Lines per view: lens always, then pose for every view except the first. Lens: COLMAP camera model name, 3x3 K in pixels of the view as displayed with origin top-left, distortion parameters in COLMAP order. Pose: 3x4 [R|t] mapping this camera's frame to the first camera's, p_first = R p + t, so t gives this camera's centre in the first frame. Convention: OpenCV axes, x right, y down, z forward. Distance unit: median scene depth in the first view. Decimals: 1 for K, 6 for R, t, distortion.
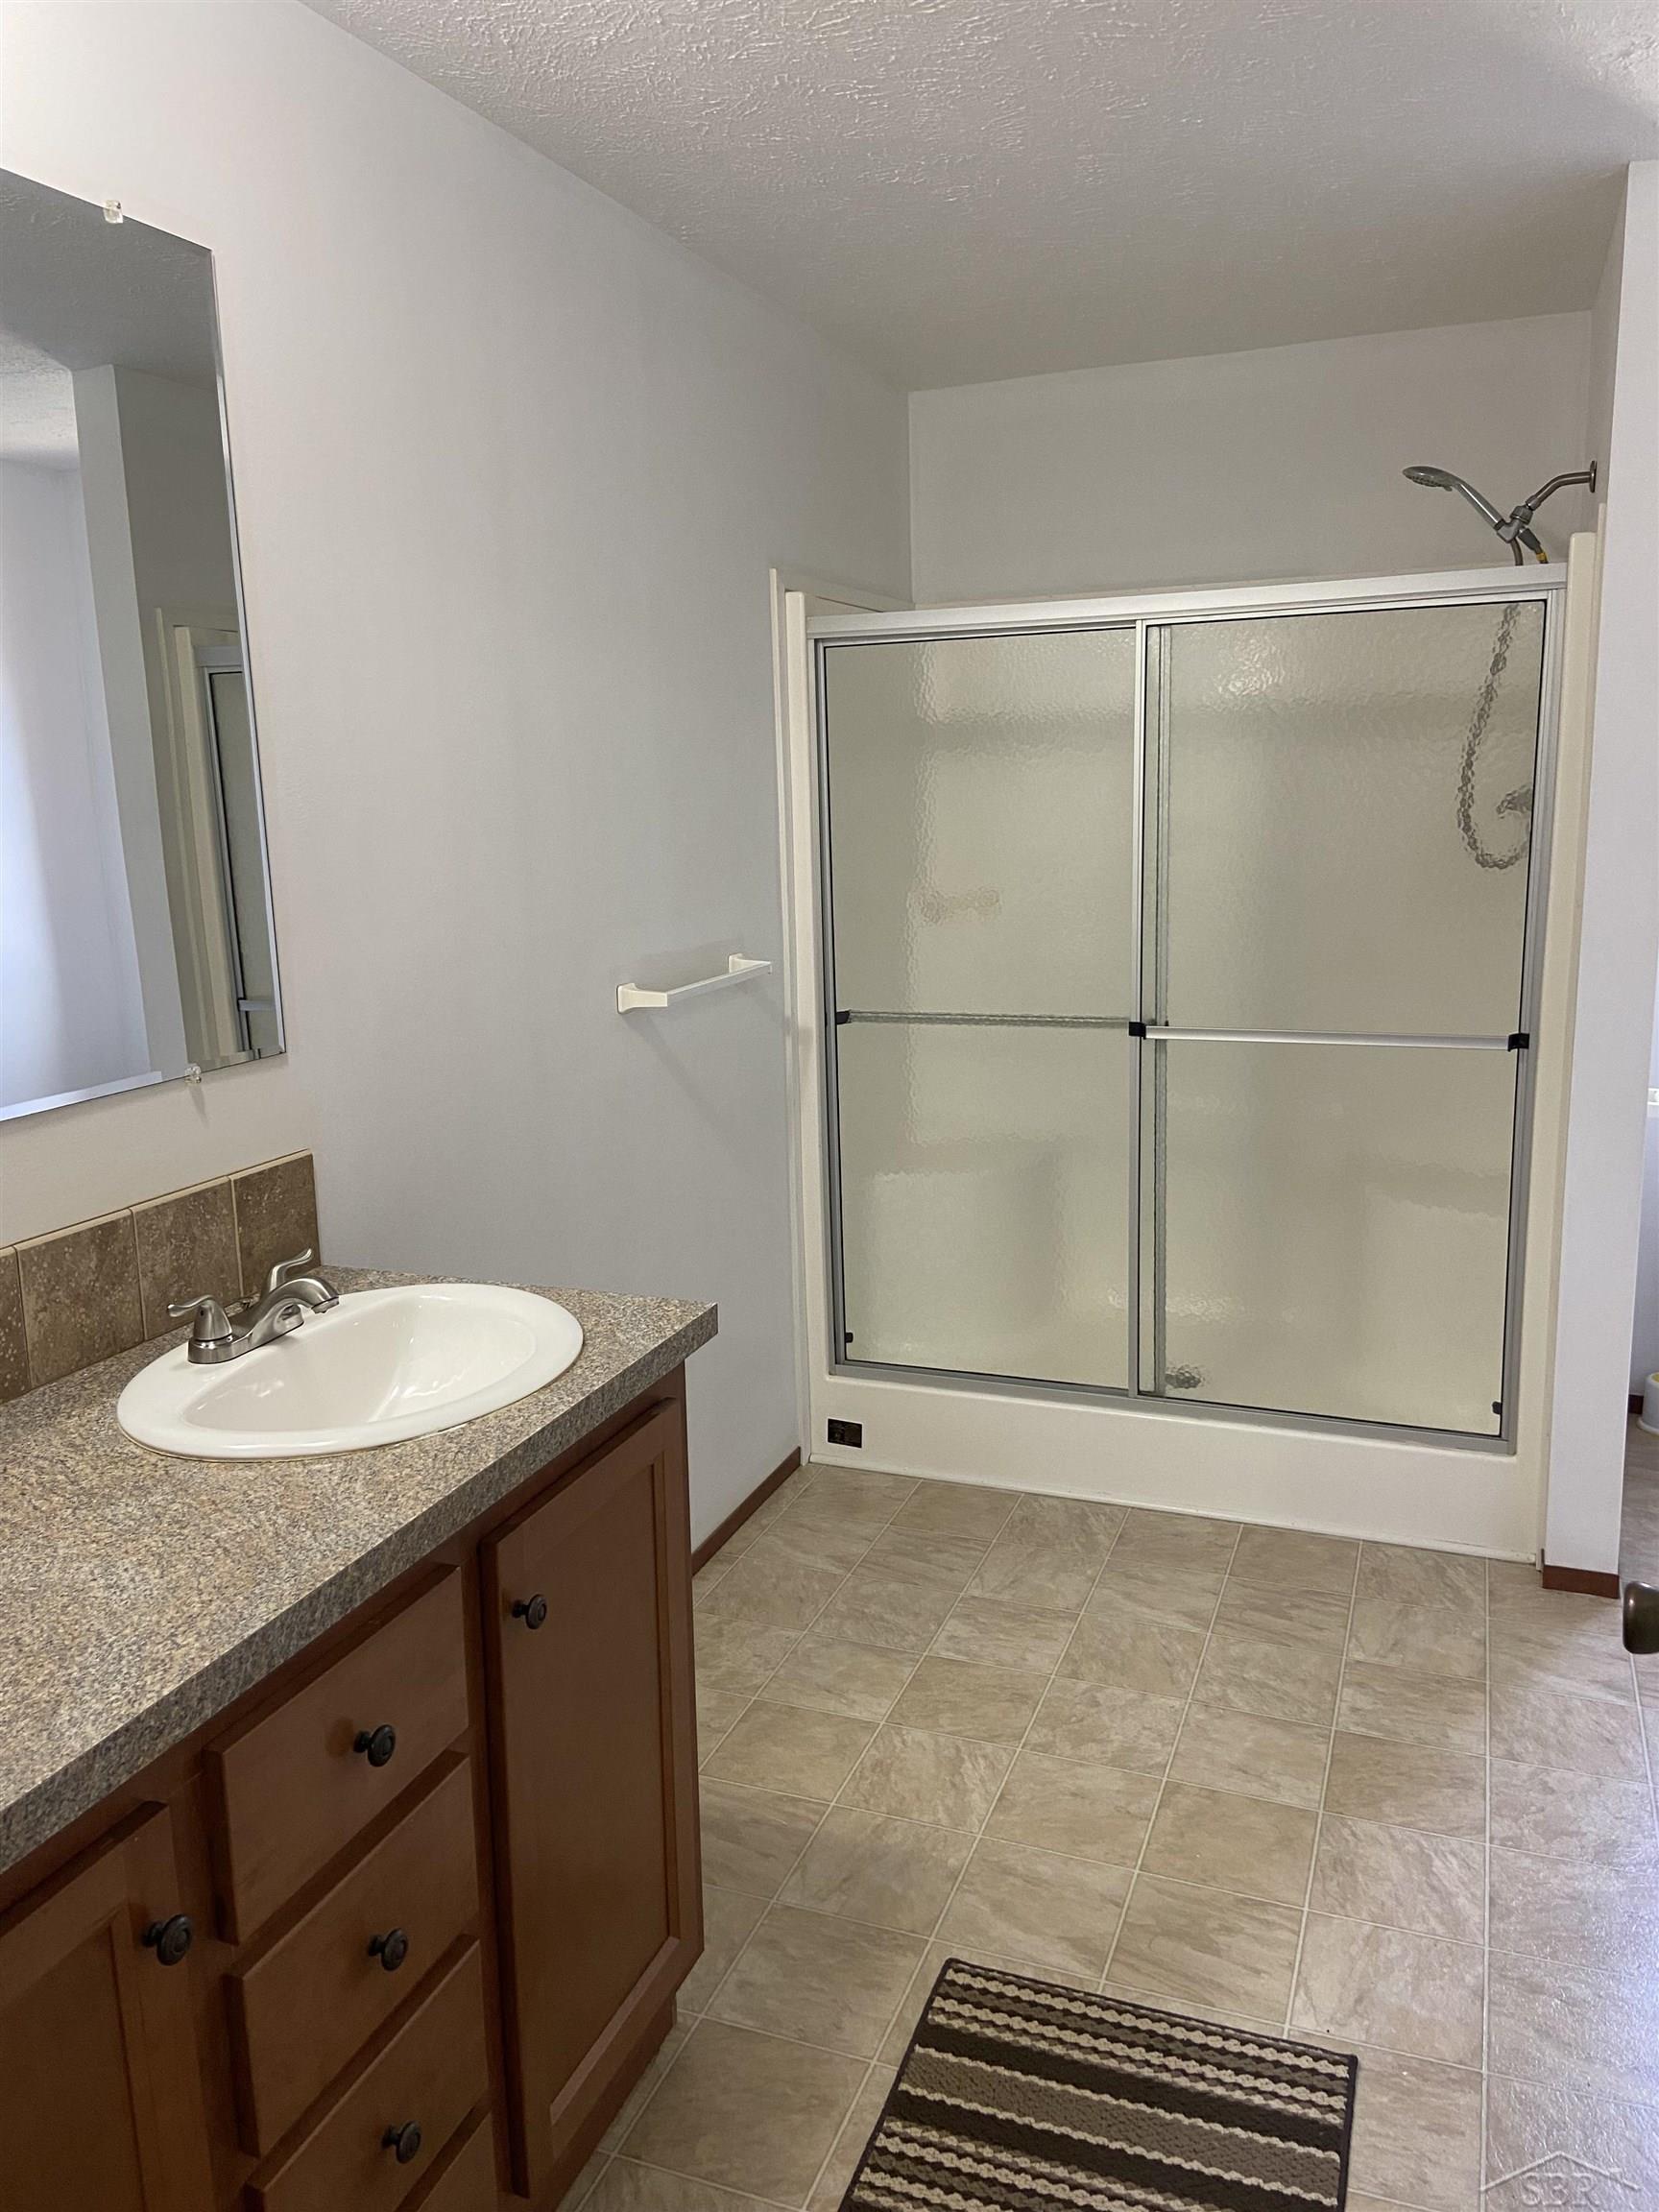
lens RADIAL K [[1664.6, 0, 828.3], [0, 1664.6, 1100.6], [0, 0, 1]] dist [-0.035711, -0.004845]
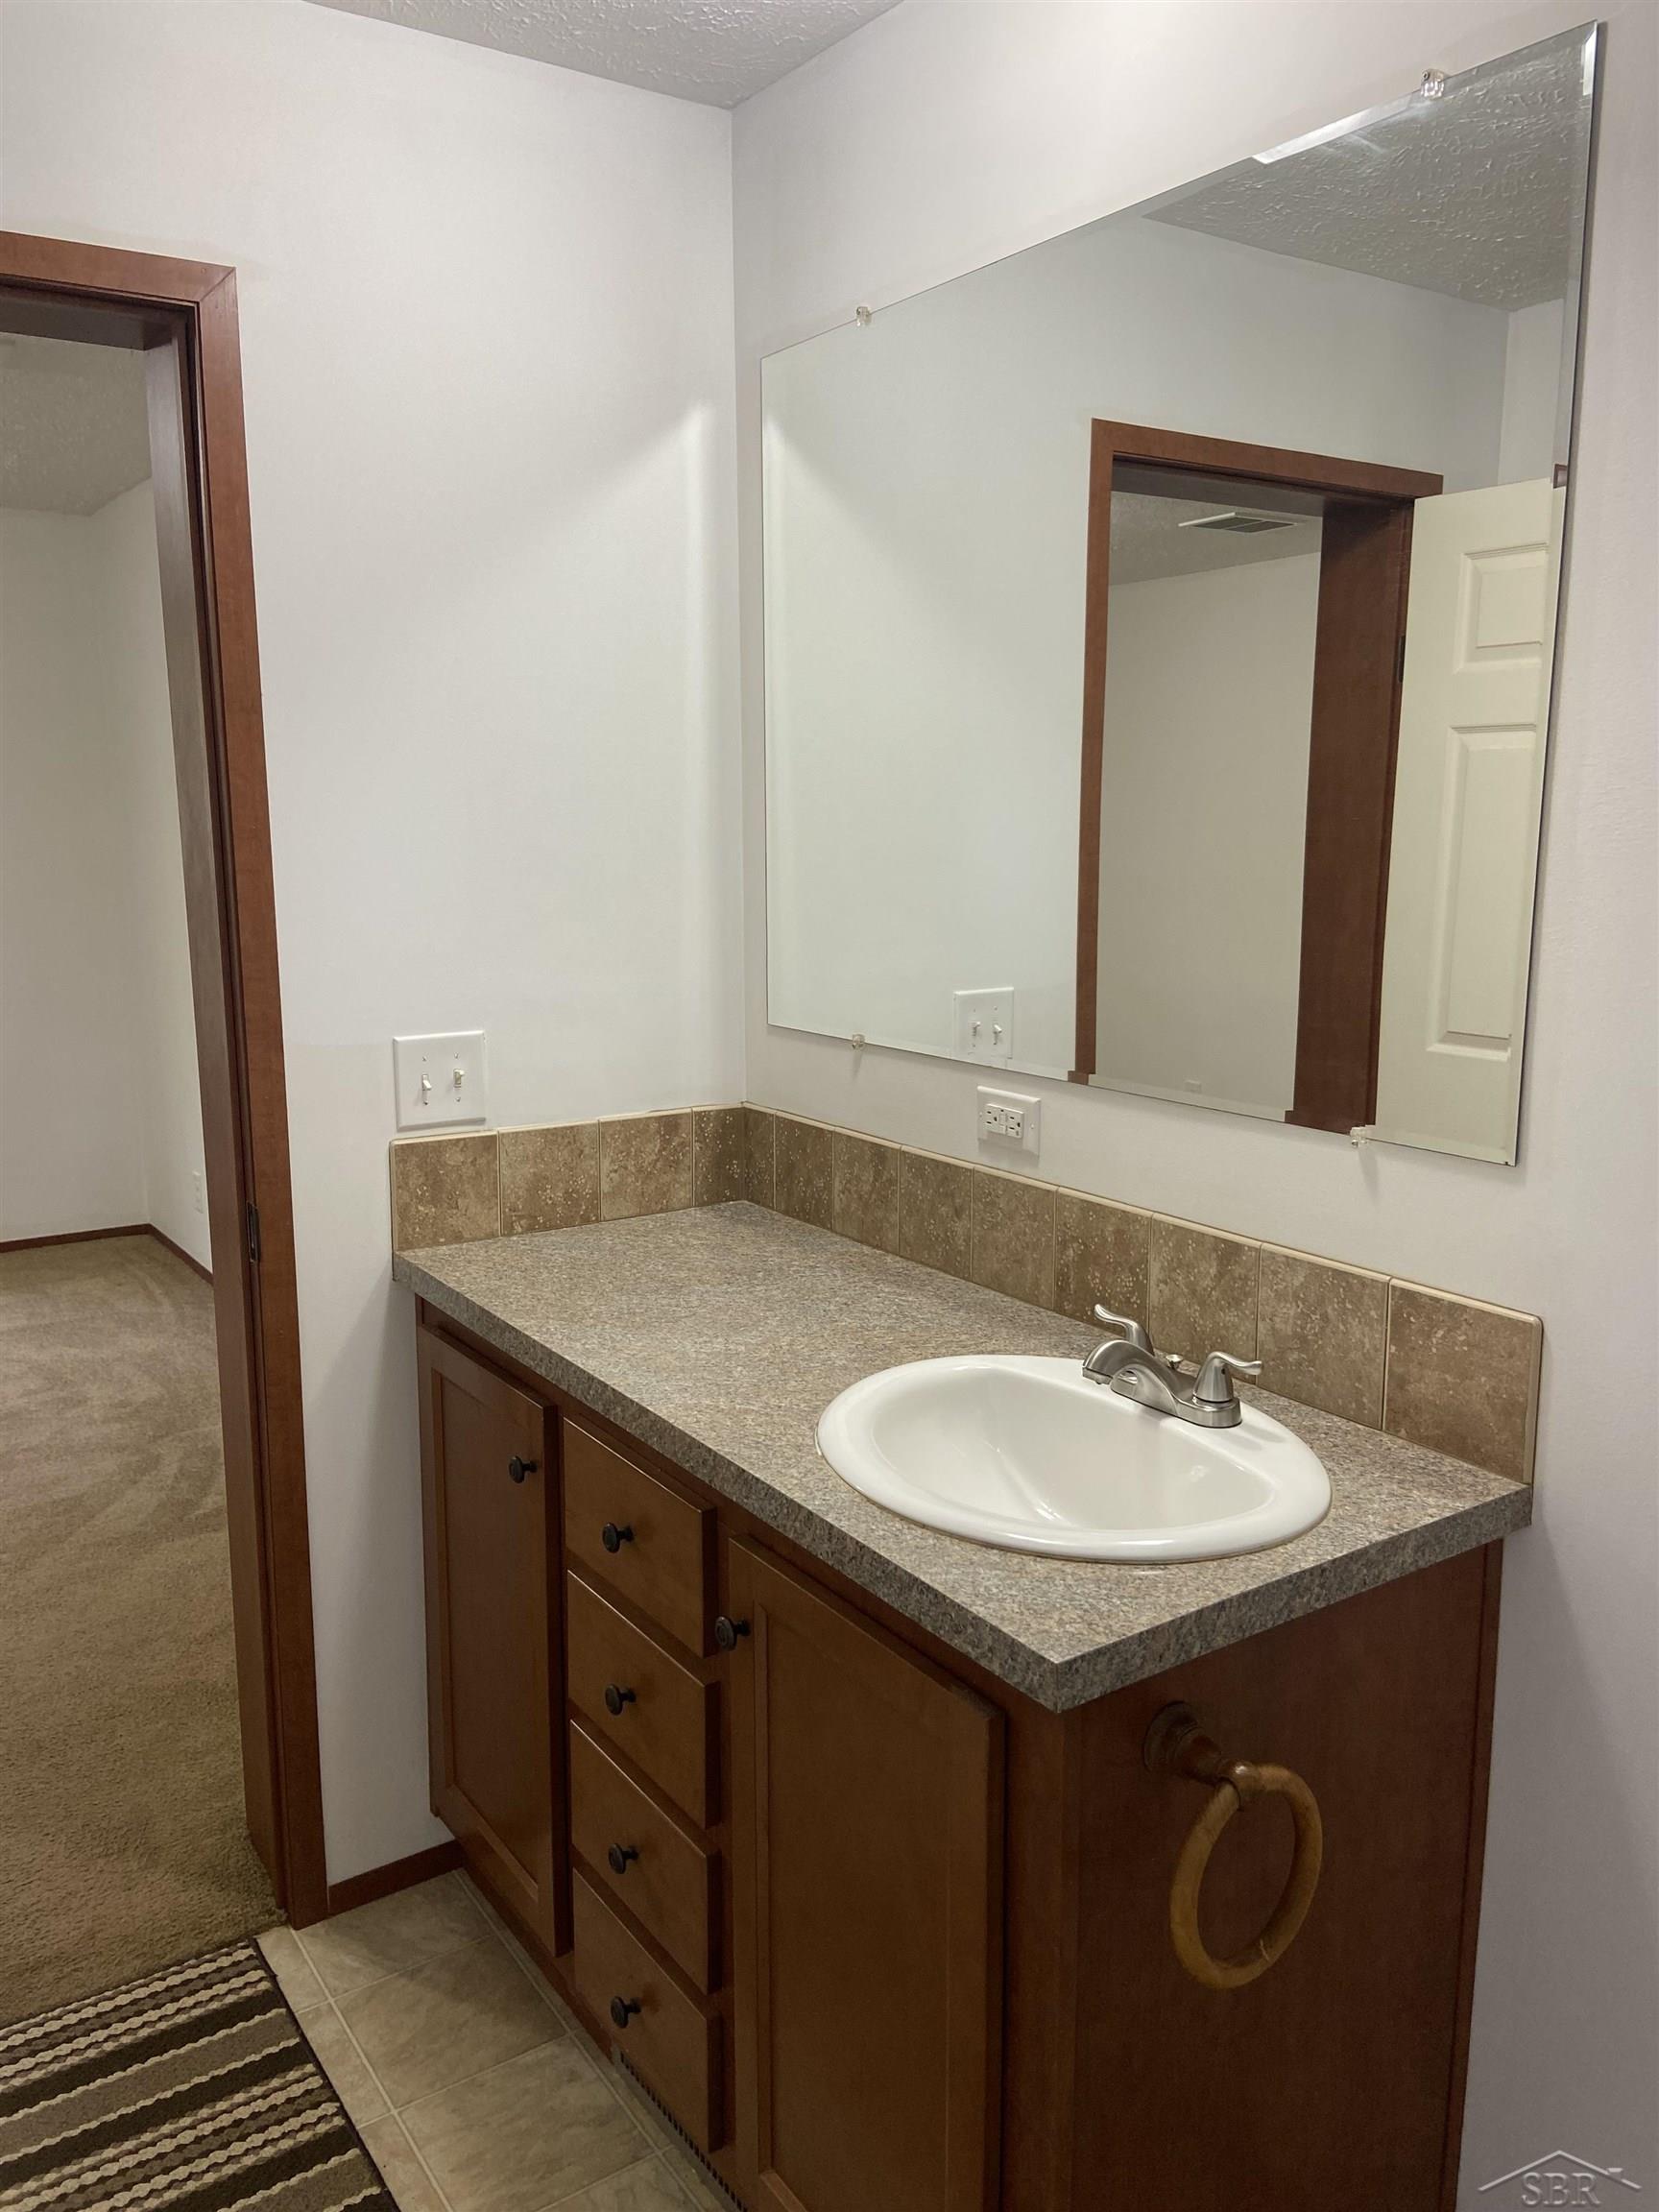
lens RADIAL K [[1664.6, 0, 829.4], [0, 1664.6, 1113.1], [0, 0, 1]] dist [-0.035711, -0.004845]
pose [[-0.577327, 0.169651, -0.798694, 0.484343], [-0.140192, 0.943055, 0.301651, -0.267842], [0.804388, 0.286122, -0.520667, 1.347037]]
